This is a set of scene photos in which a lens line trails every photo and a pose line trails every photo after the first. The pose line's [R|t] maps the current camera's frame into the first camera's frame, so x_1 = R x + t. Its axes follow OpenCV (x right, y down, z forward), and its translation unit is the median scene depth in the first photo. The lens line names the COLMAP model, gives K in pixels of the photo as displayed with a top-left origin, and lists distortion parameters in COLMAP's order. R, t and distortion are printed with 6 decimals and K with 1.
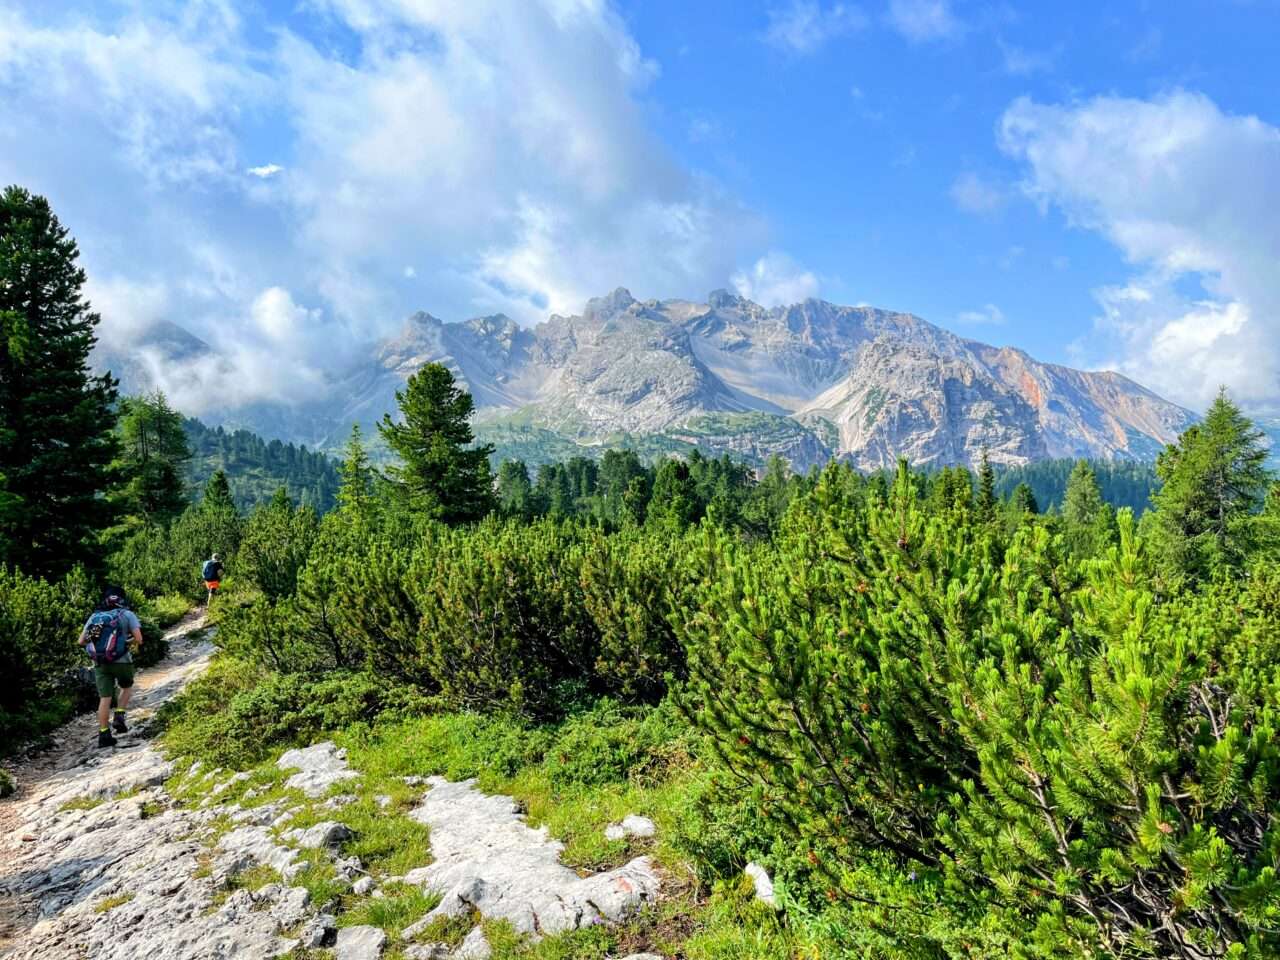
lens RADIAL K [[951.6, 0, 640.0], [0, 951.6, 480.0], [0, 0, 1]] dist [0.012055, -0.000556]
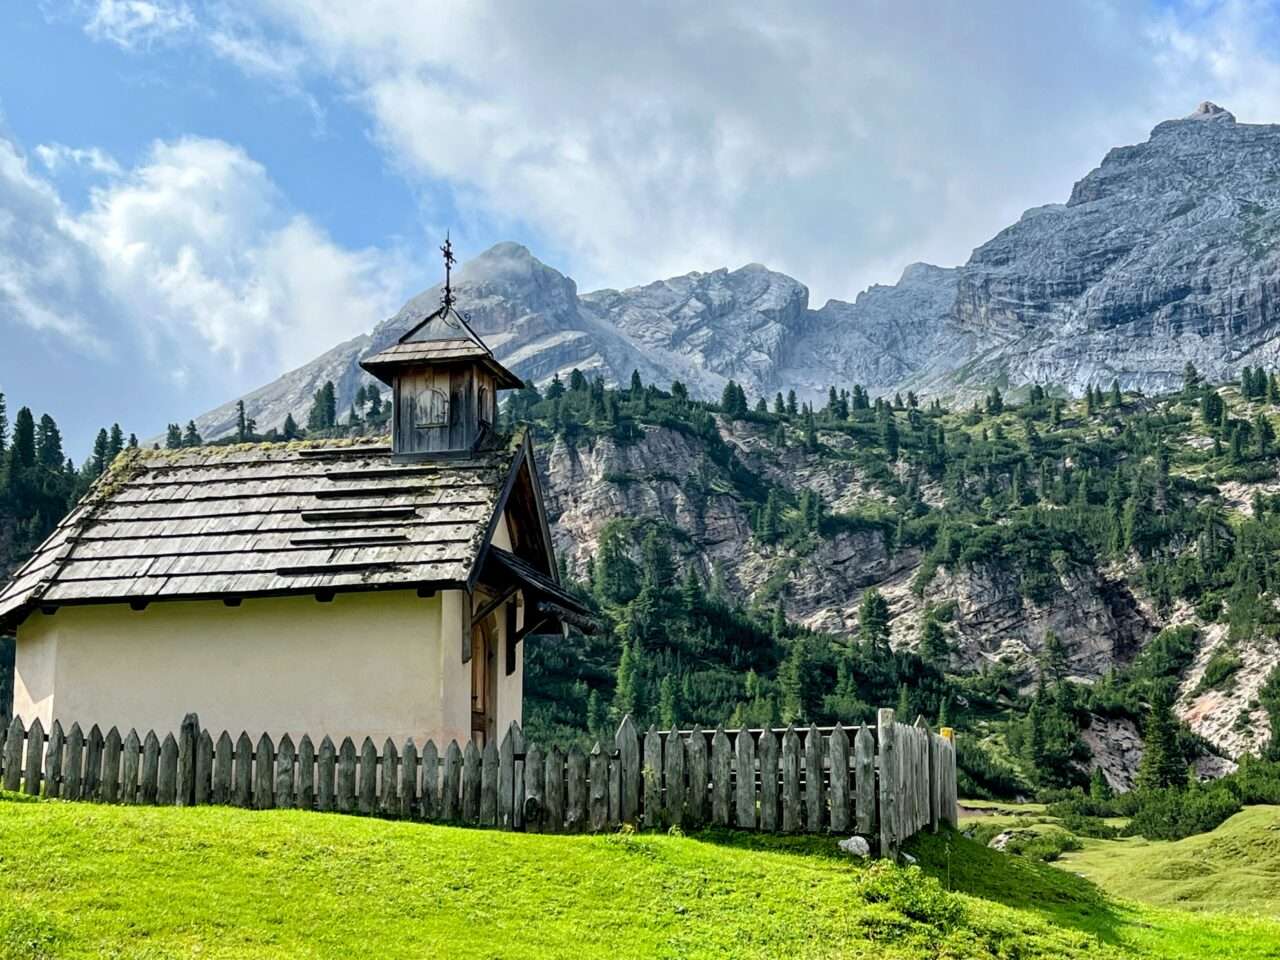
lens RADIAL K [[1930.0, 0, 640.0], [0, 1930.0, 480.0], [0, 0, 1]] dist [0.047284, -0.045023]
pose [[0.973186, -0.042407, -0.226076, -0.050536], [-0.005022, 0.978707, -0.205202, 0.052853], [0.229964, 0.200836, 0.952251, 0.520442]]
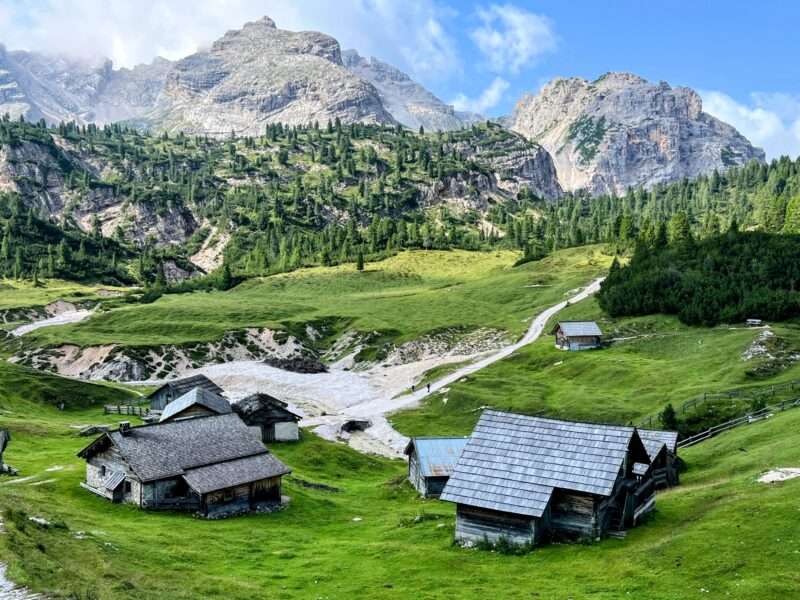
lens RADIAL K [[724.4, 0, 400.0], [0, 724.4, 300.0], [0, 0, 1]] dist [0.028690, 0.001286]
pose [[0.976598, -0.002835, 0.215053, -0.029679], [0.000263, 0.999928, 0.011984, 0.047961], [-0.215071, -0.011647, 0.976529, 0.469534]]
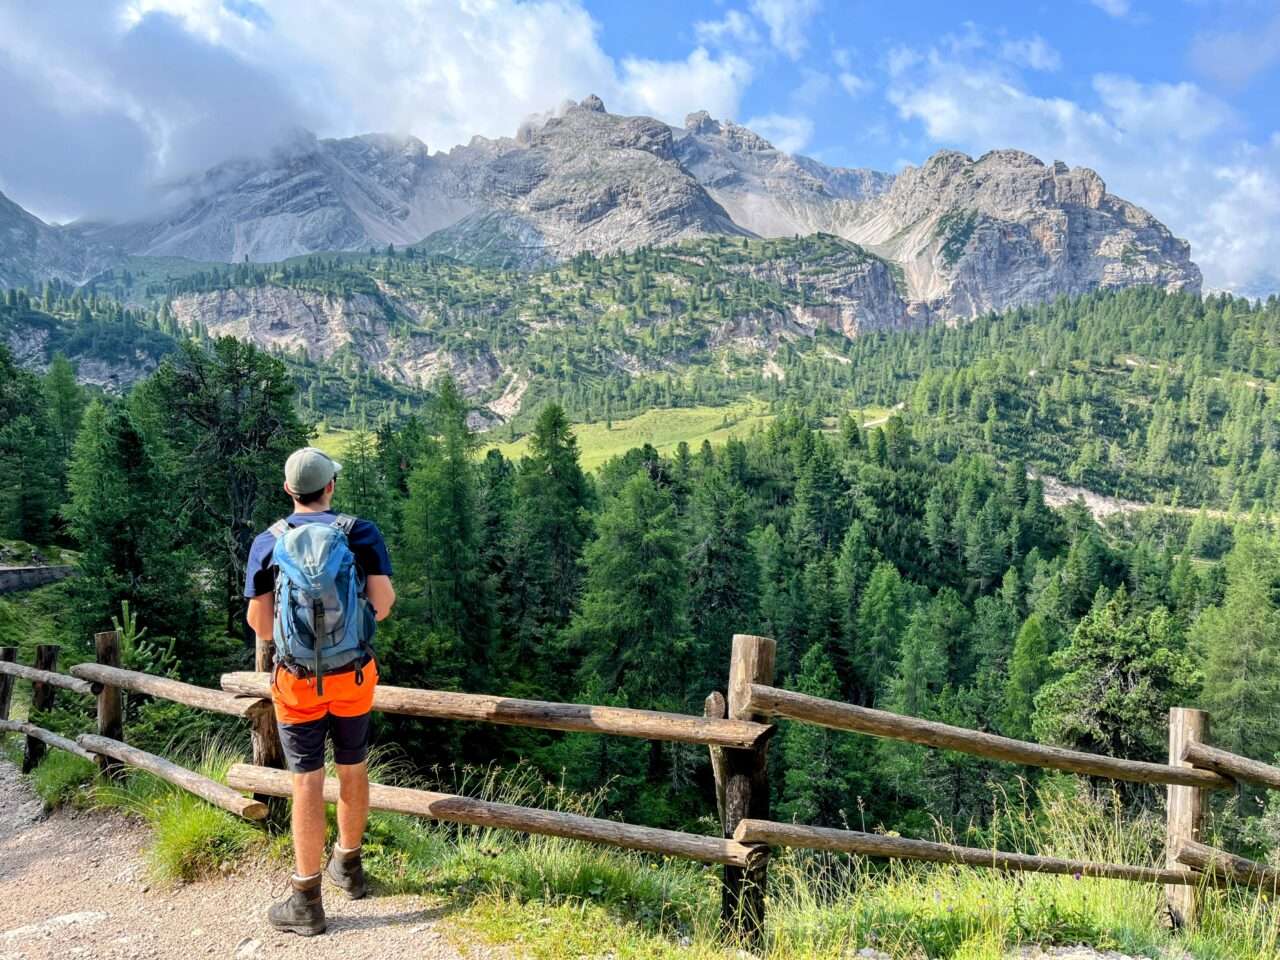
lens RADIAL K [[951.6, 0, 640.0], [0, 951.6, 480.0], [0, 0, 1]] dist [0.012055, -0.000556]
pose [[0.998341, -0.001502, 0.057550, -0.010763], [-0.003730, 0.995872, 0.090692, 0.033020], [-0.057449, -0.090756, 0.994215, 0.349930]]
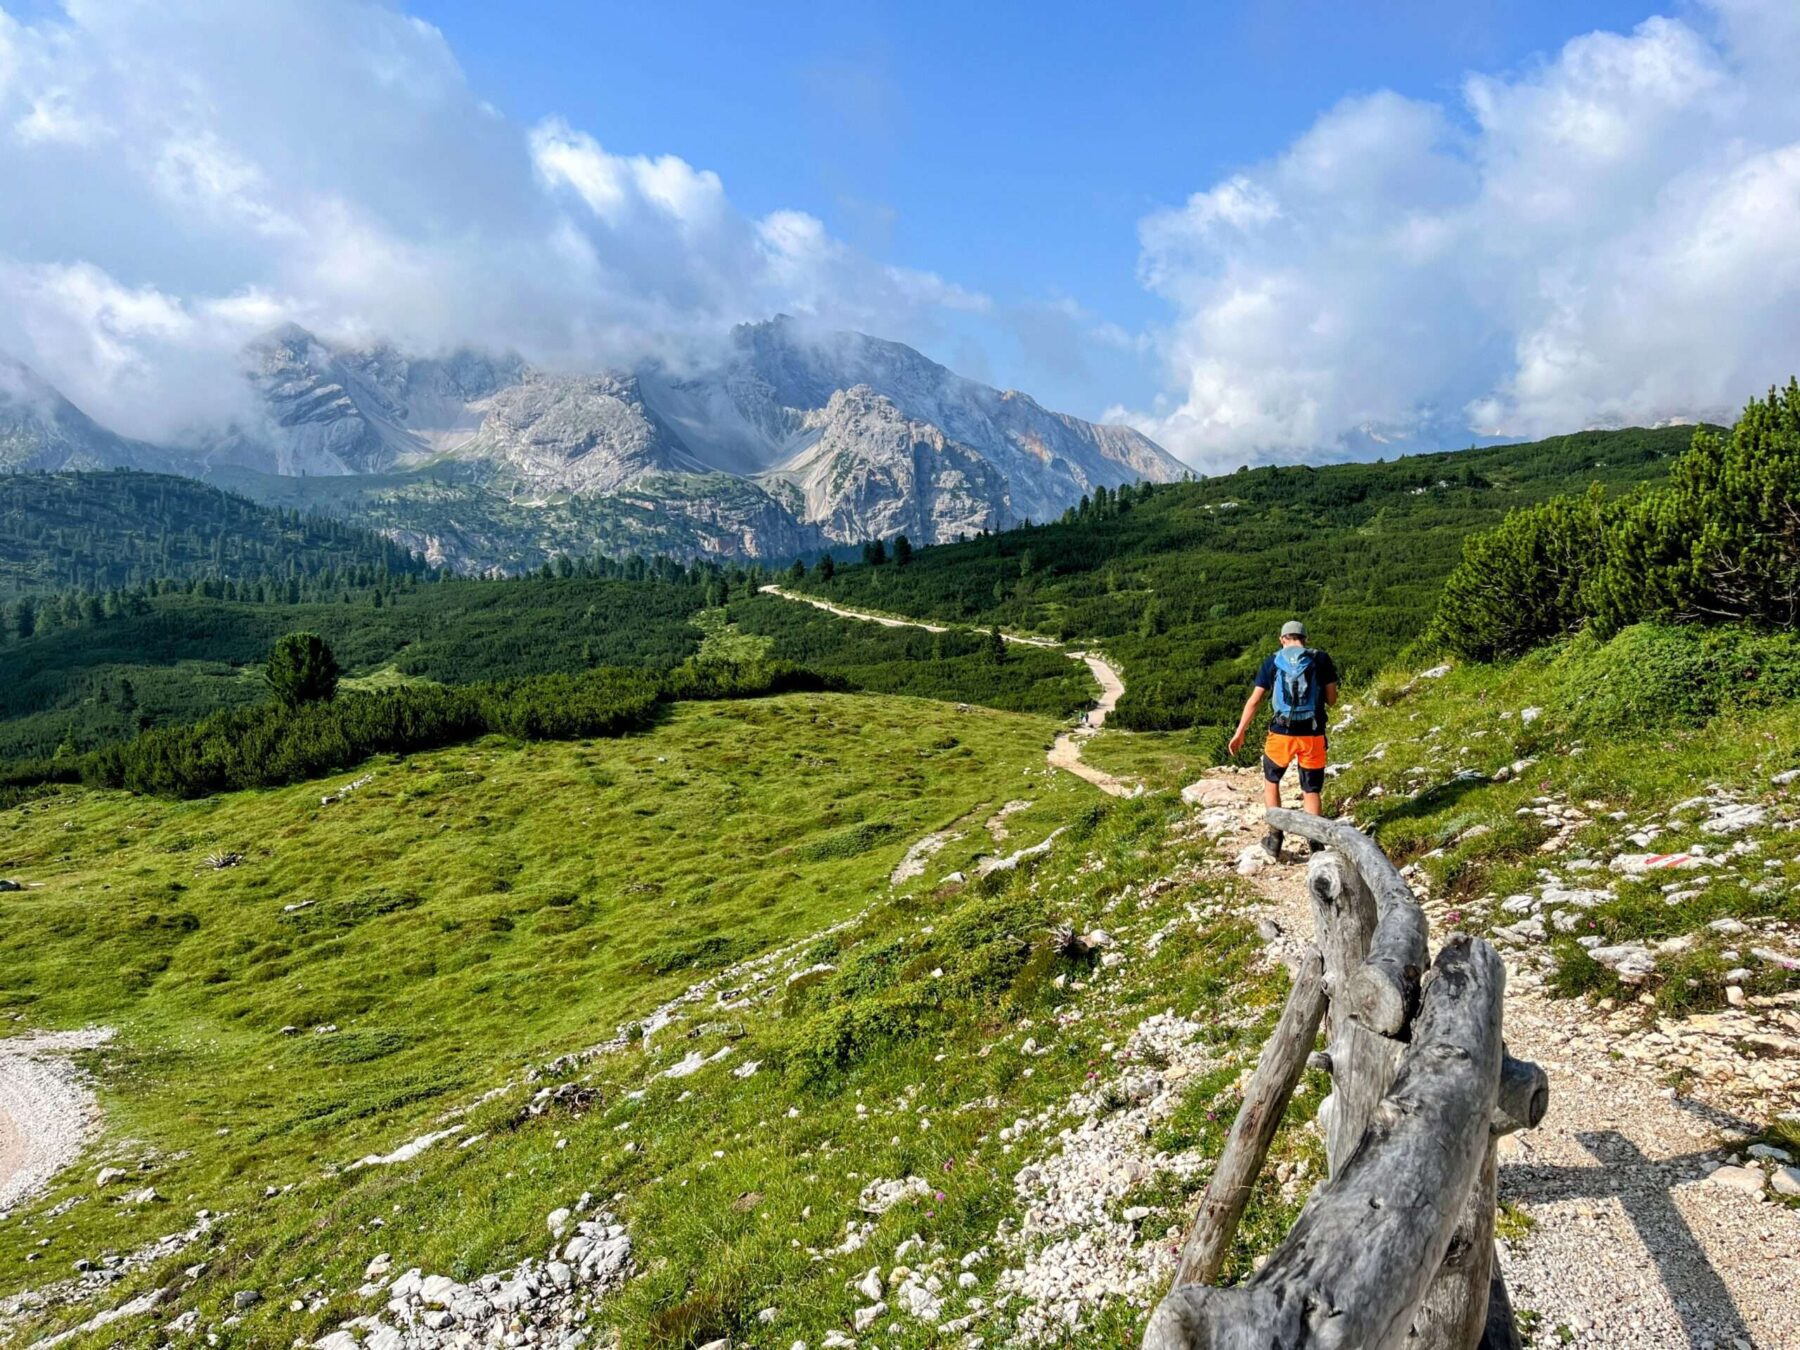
lens RADIAL K [[1269.0, 0, 898.4], [0, 1269.0, 725.6], [0, 0, 1]] dist [0.049349, -0.000036]
pose [[0.964719, -0.015249, 0.262840, -0.033995], [-0.022786, 0.989740, 0.141055, -0.008001], [-0.262294, -0.142067, 0.954473, -0.249662]]
